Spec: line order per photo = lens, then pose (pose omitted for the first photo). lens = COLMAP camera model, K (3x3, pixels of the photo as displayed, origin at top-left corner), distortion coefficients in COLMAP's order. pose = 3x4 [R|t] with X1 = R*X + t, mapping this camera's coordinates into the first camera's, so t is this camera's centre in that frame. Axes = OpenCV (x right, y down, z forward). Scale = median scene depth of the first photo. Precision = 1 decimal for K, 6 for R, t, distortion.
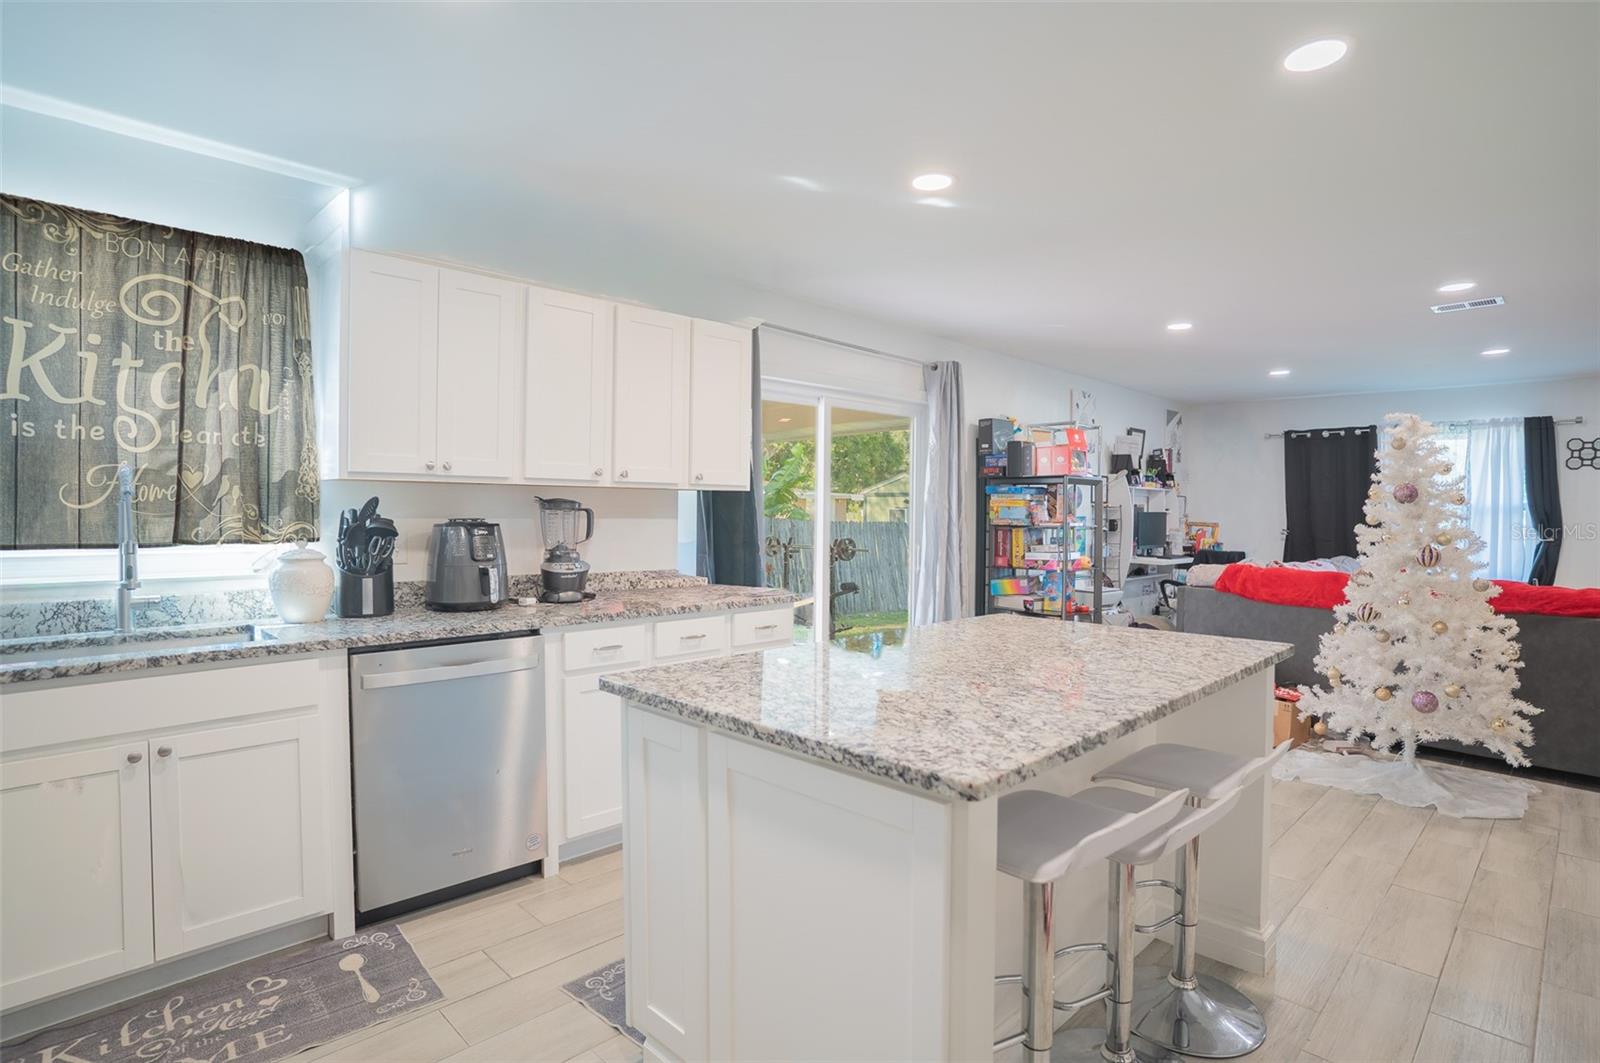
lens RADIAL K [[807.3, 0, 800.0], [0, 807.3, 531.5], [0, 0, 1]] dist [-0.000912, -0.000017]
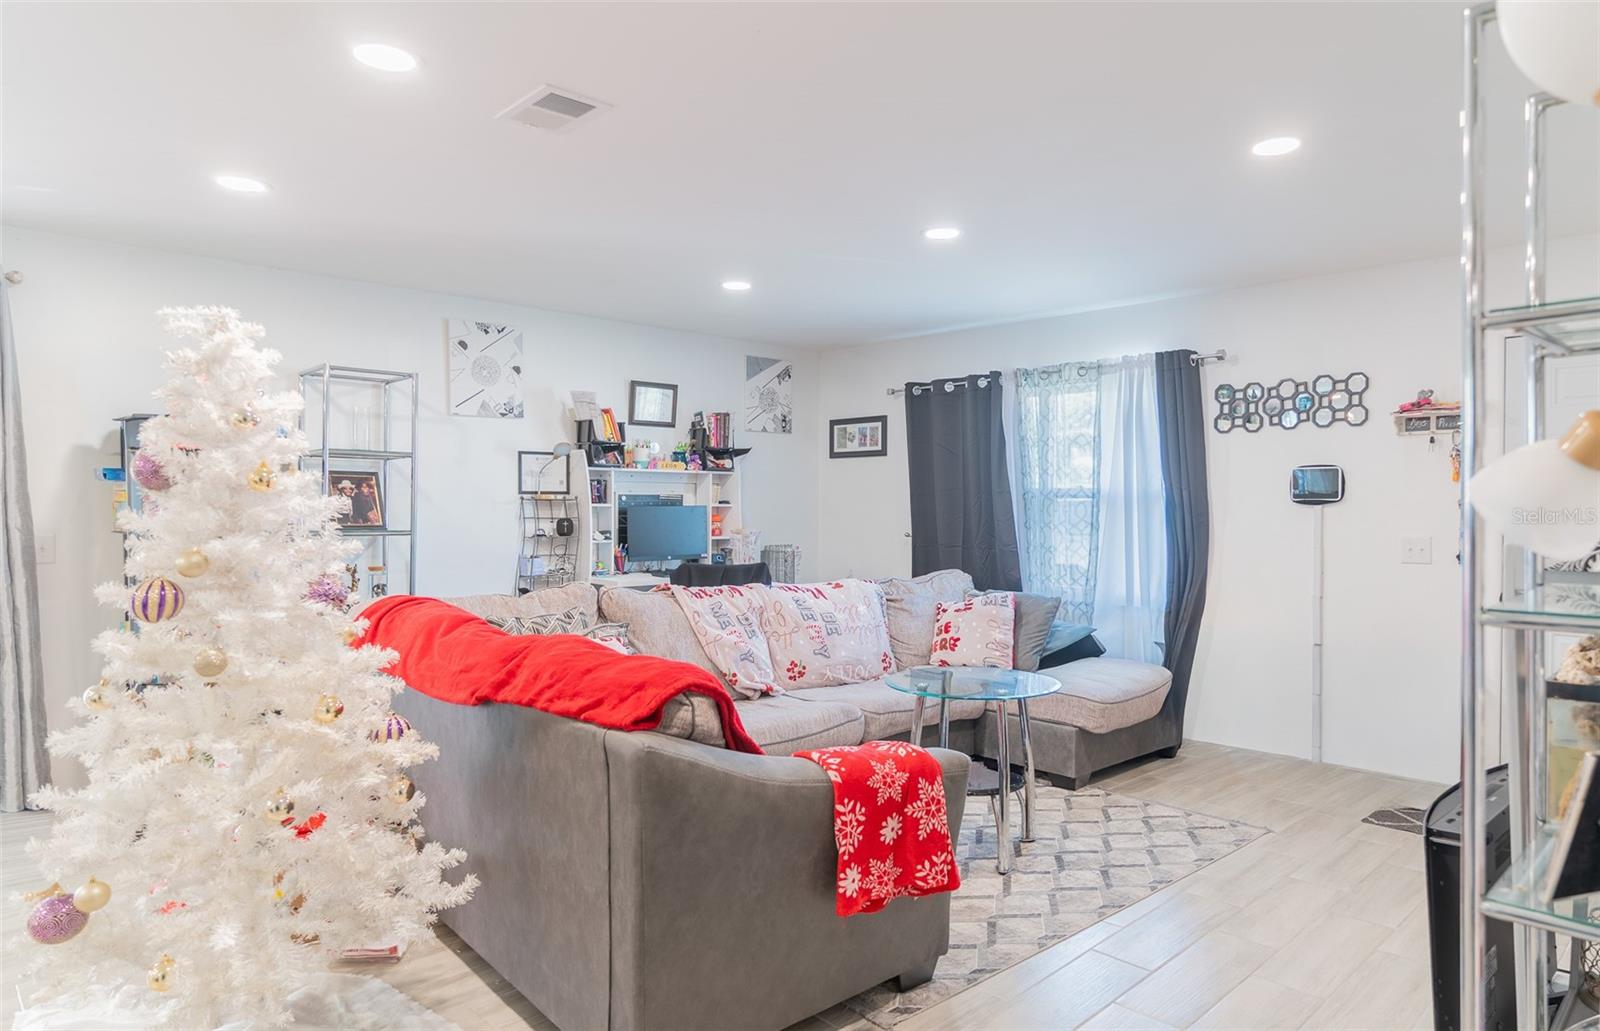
lens RADIAL K [[971.8, 0, 800.0], [0, 971.8, 515.5], [0, 0, 1]] dist [0.053270, 0.000130]
pose [[0.999859, -0.014105, -0.009093, 0.555226], [0.013954, 0.999766, -0.016503, -0.002527], [0.009323, 0.016374, 0.999822, 0.200659]]
